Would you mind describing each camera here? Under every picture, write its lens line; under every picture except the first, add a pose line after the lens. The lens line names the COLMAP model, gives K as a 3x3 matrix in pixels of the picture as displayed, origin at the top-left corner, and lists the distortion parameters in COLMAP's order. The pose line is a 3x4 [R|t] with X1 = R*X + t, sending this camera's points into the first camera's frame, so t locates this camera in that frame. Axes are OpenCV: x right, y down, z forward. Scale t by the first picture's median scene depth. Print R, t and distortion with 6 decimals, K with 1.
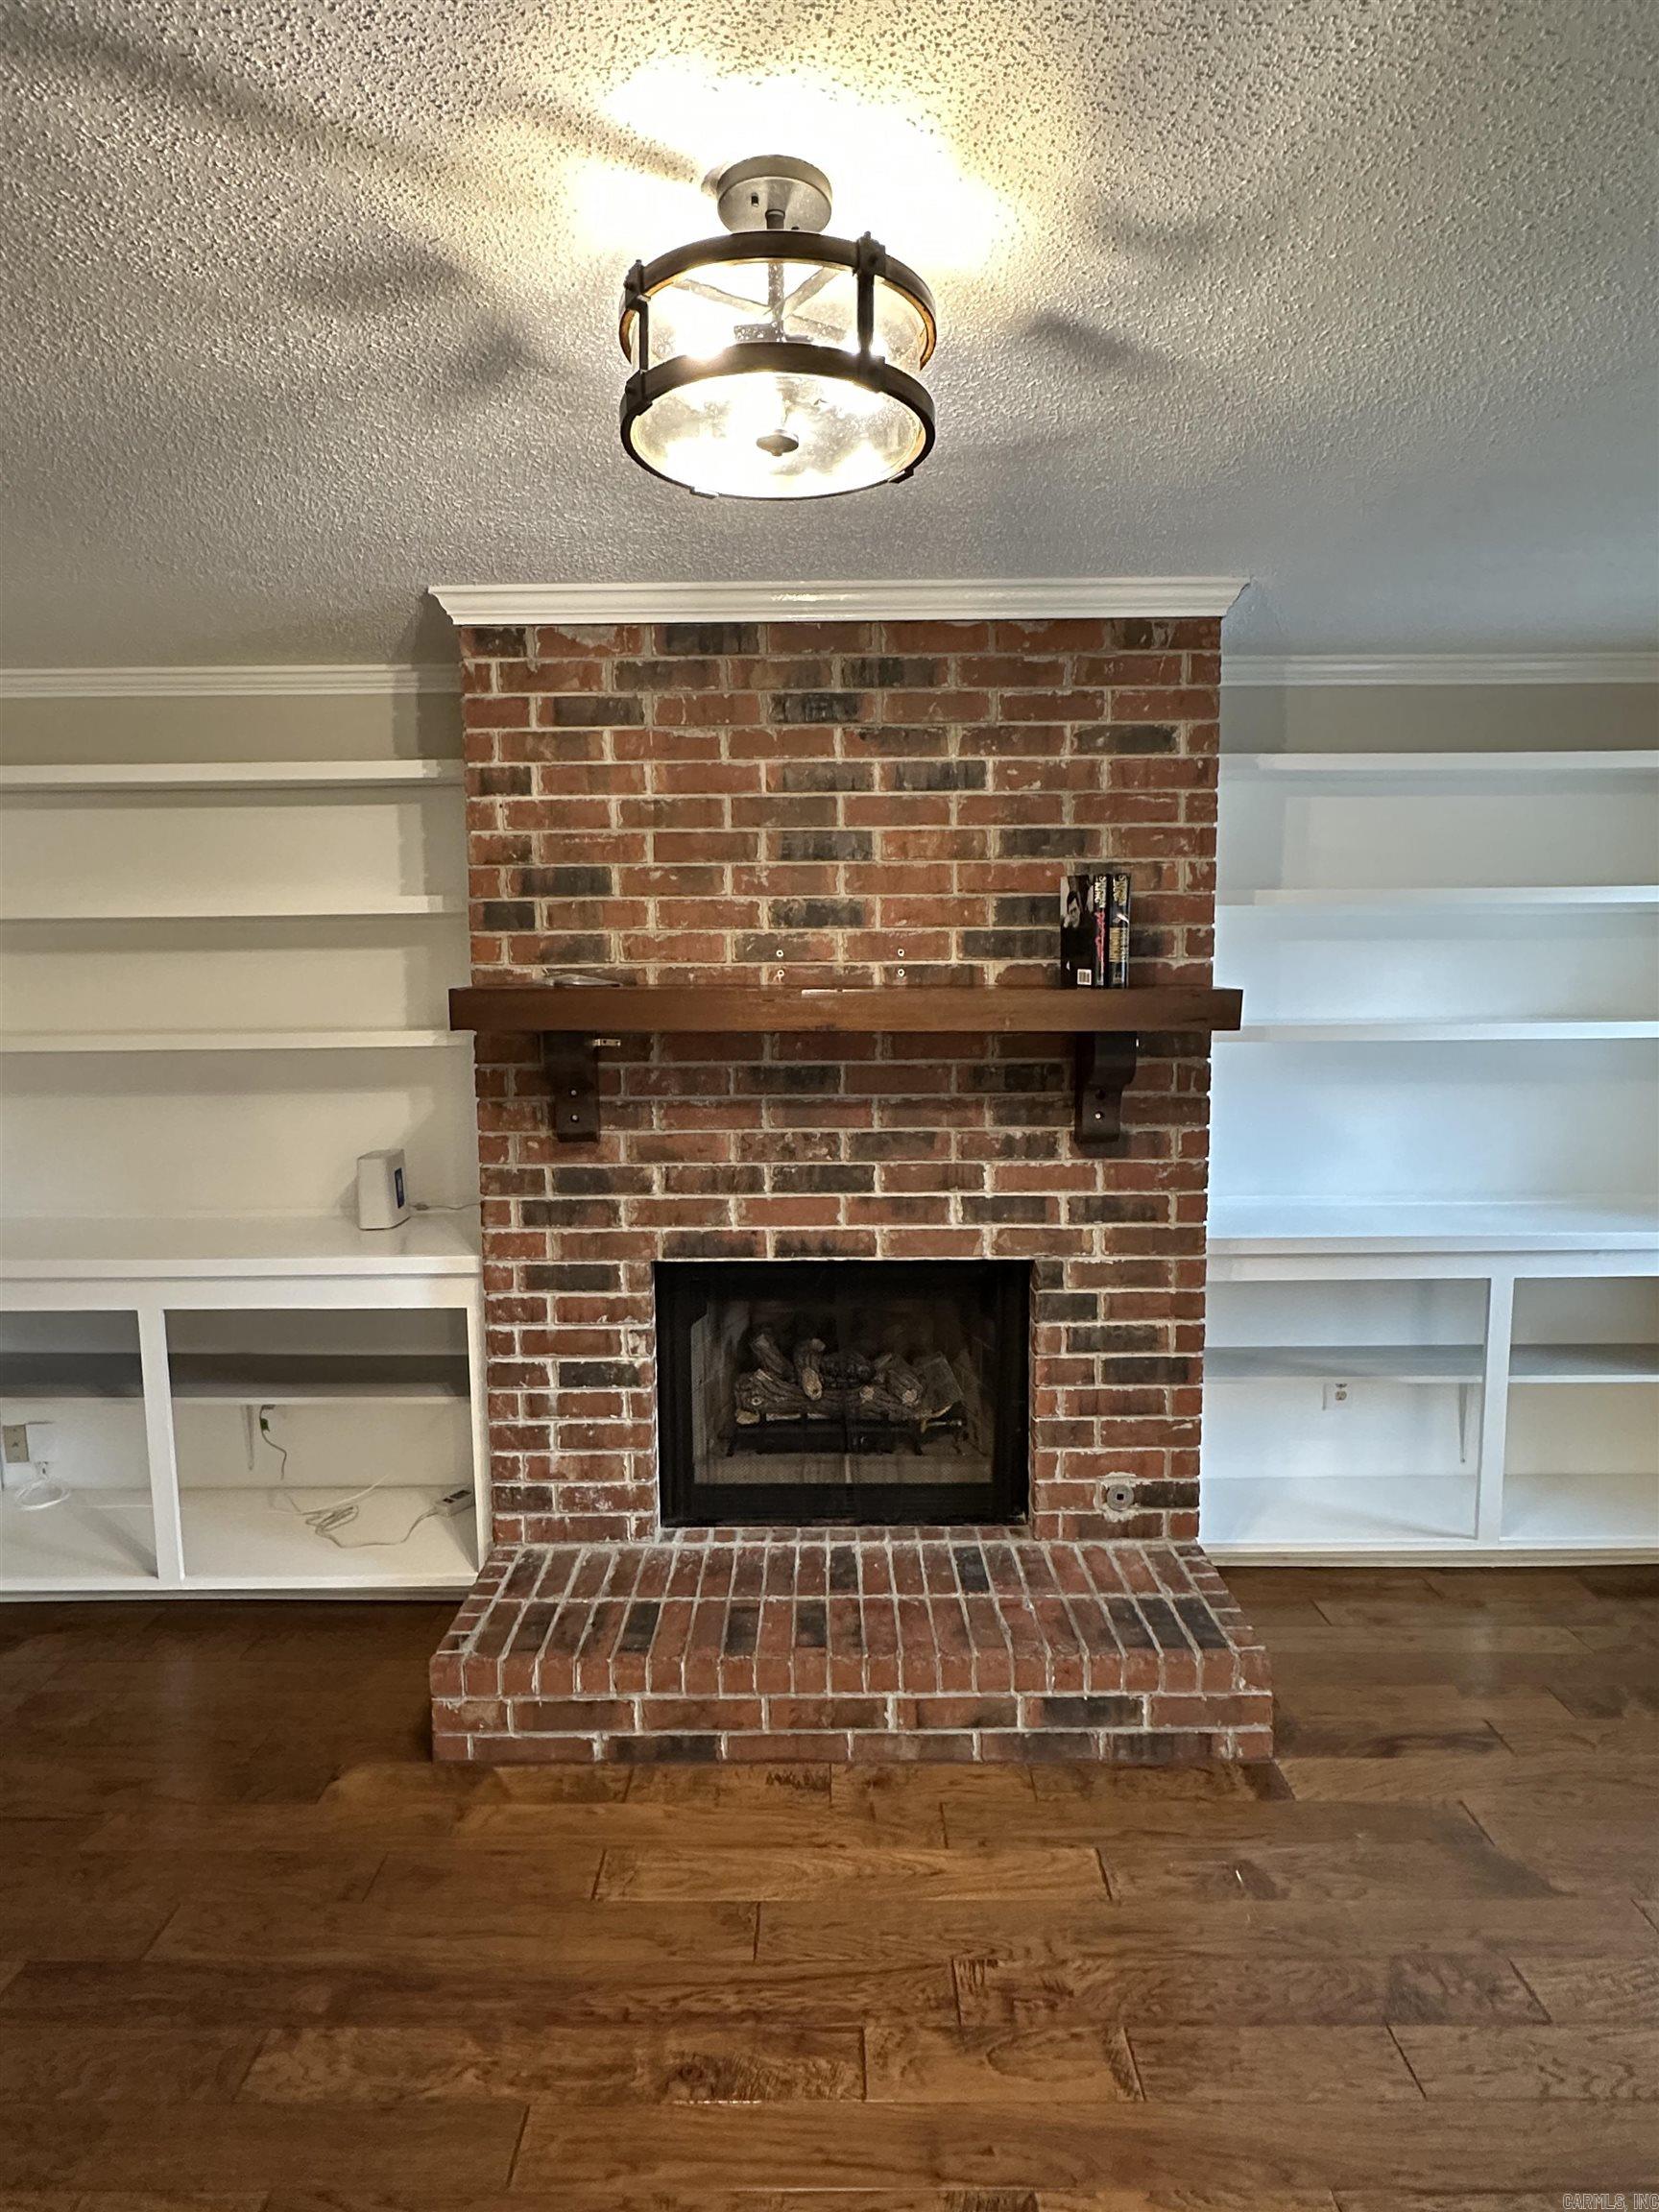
lens RADIAL K [[1236.9, 0, 829.5], [0, 1236.9, 1106.0], [0, 0, 1]] dist [0.000157, 0.002629]
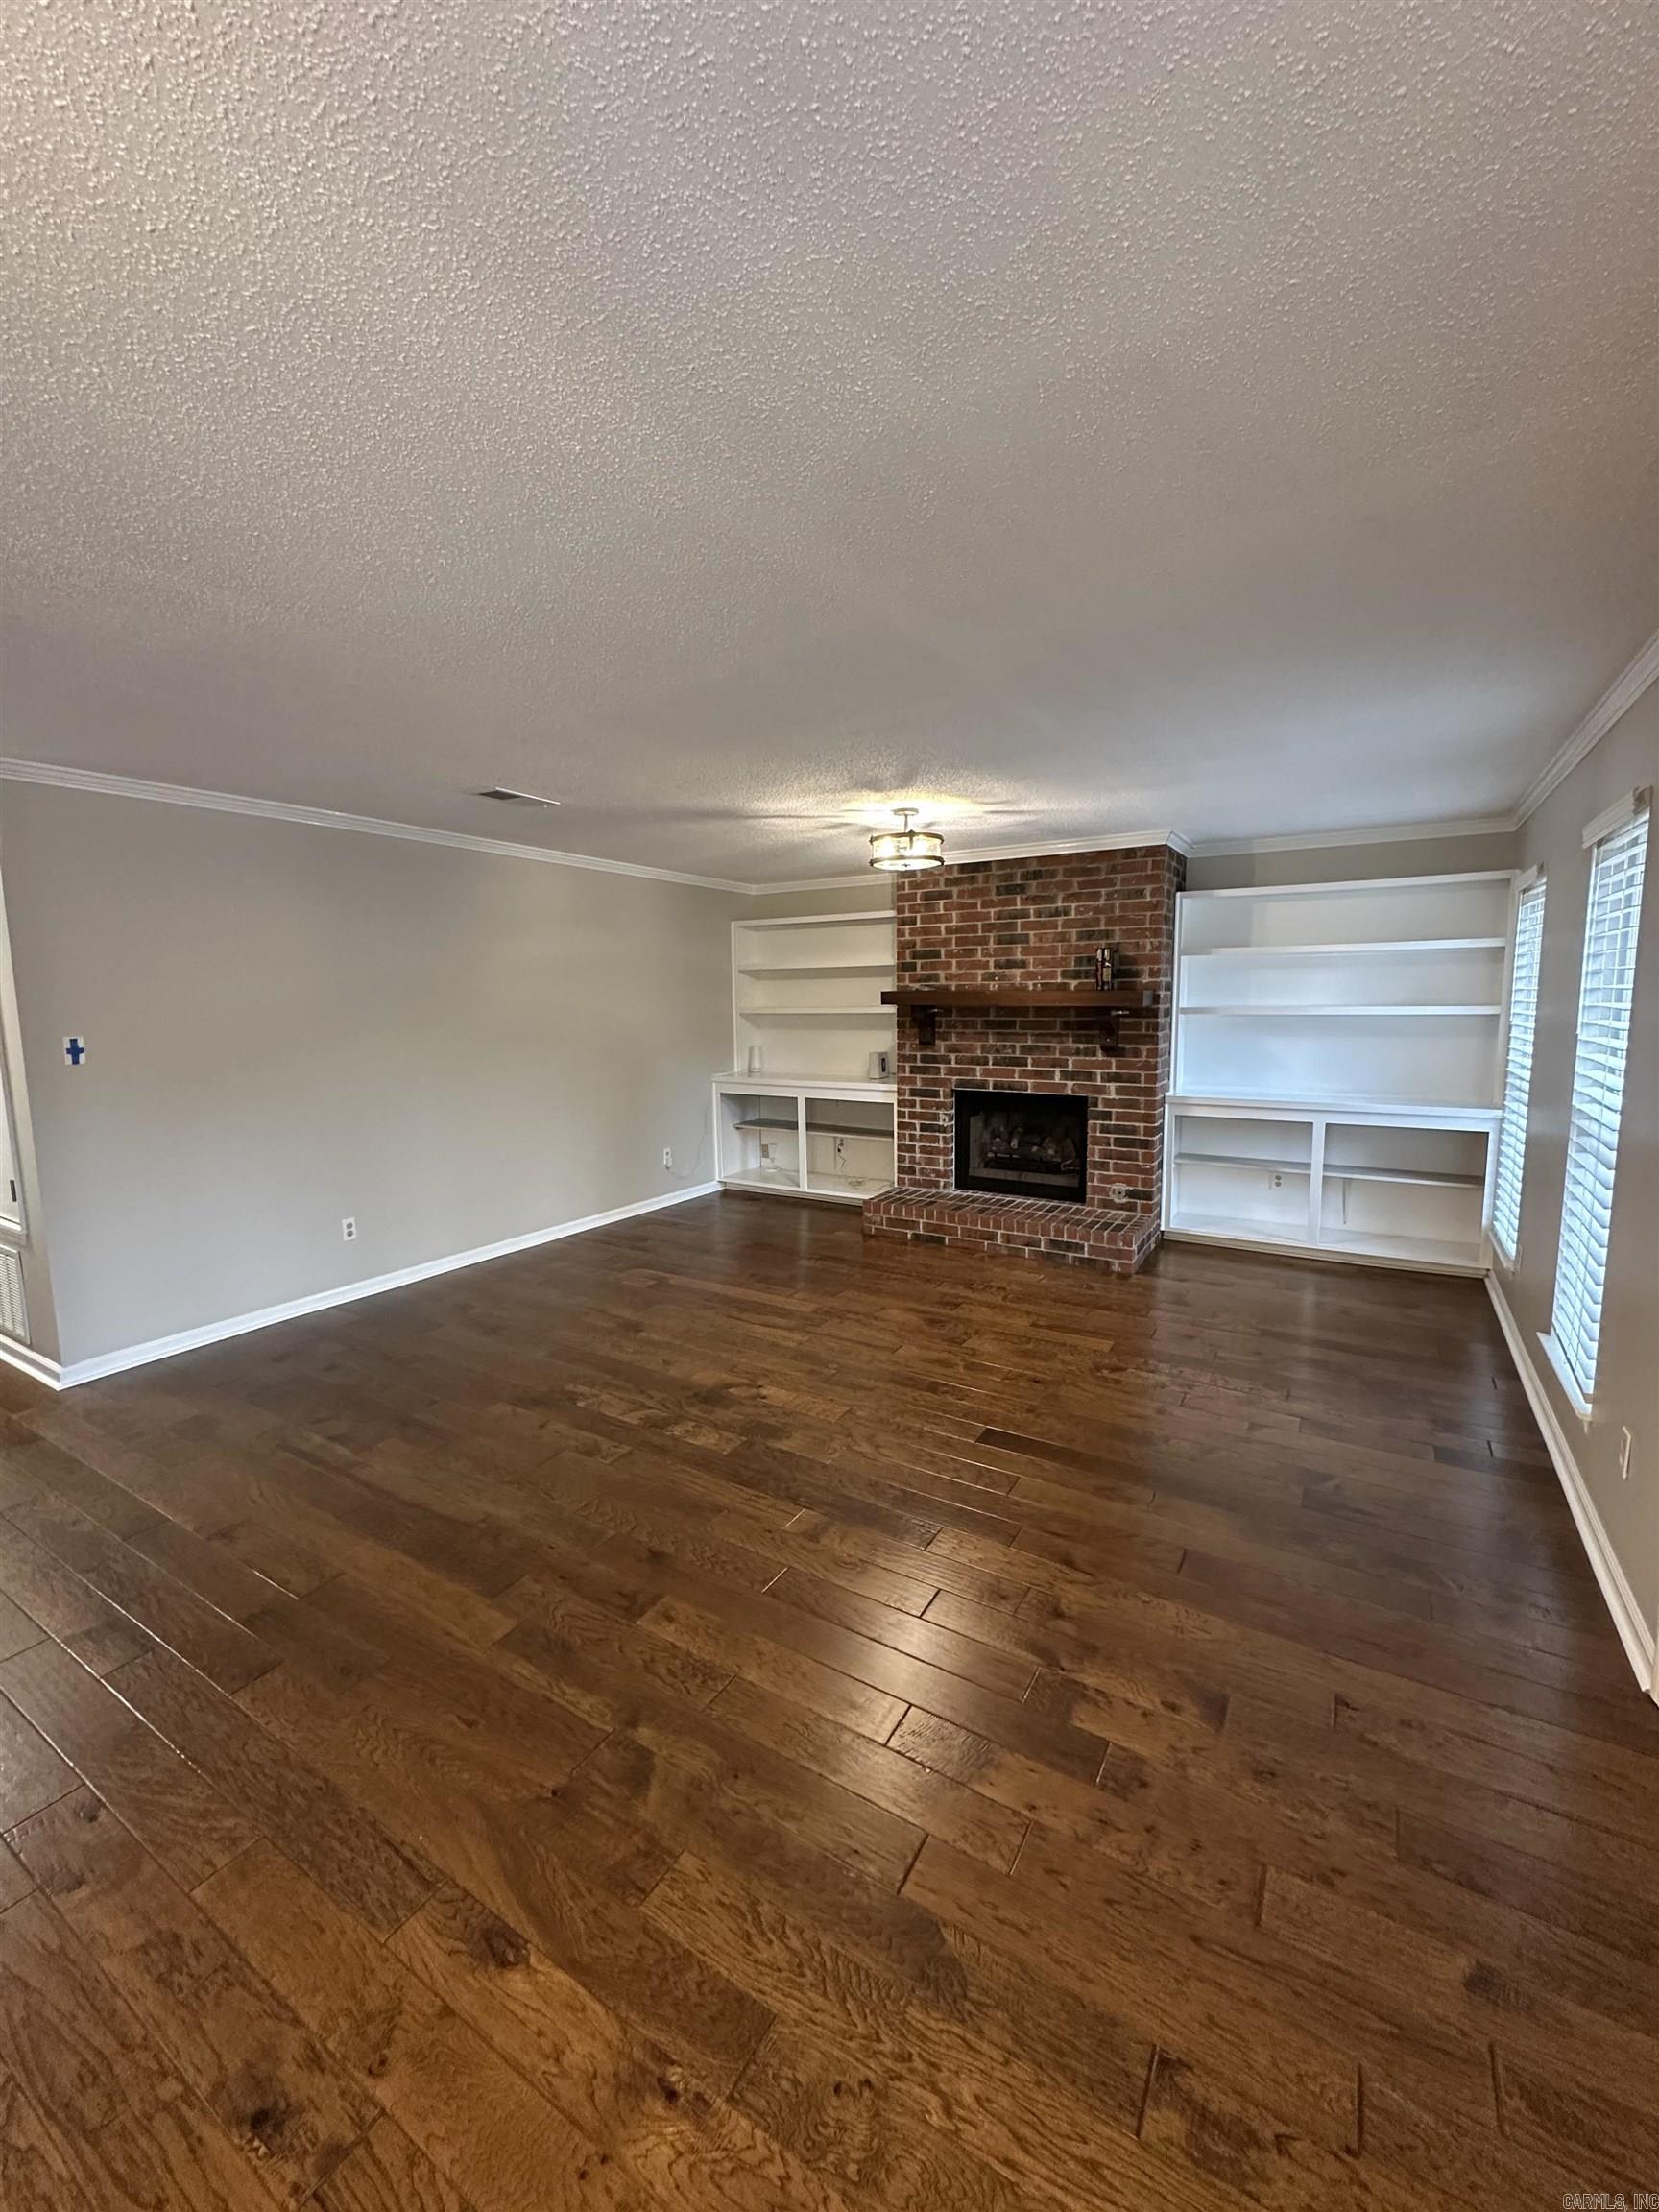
lens RADIAL K [[869.9, 0, 836.9], [0, 869.9, 1100.5], [0, 0, 1]] dist [-0.000342, -0.000067]
pose [[0.859541, 0.061122, -0.507398, 0.652217], [-0.049949, 0.998116, 0.035622, 0.096914], [0.508620, -0.005274, 0.860975, -0.852216]]
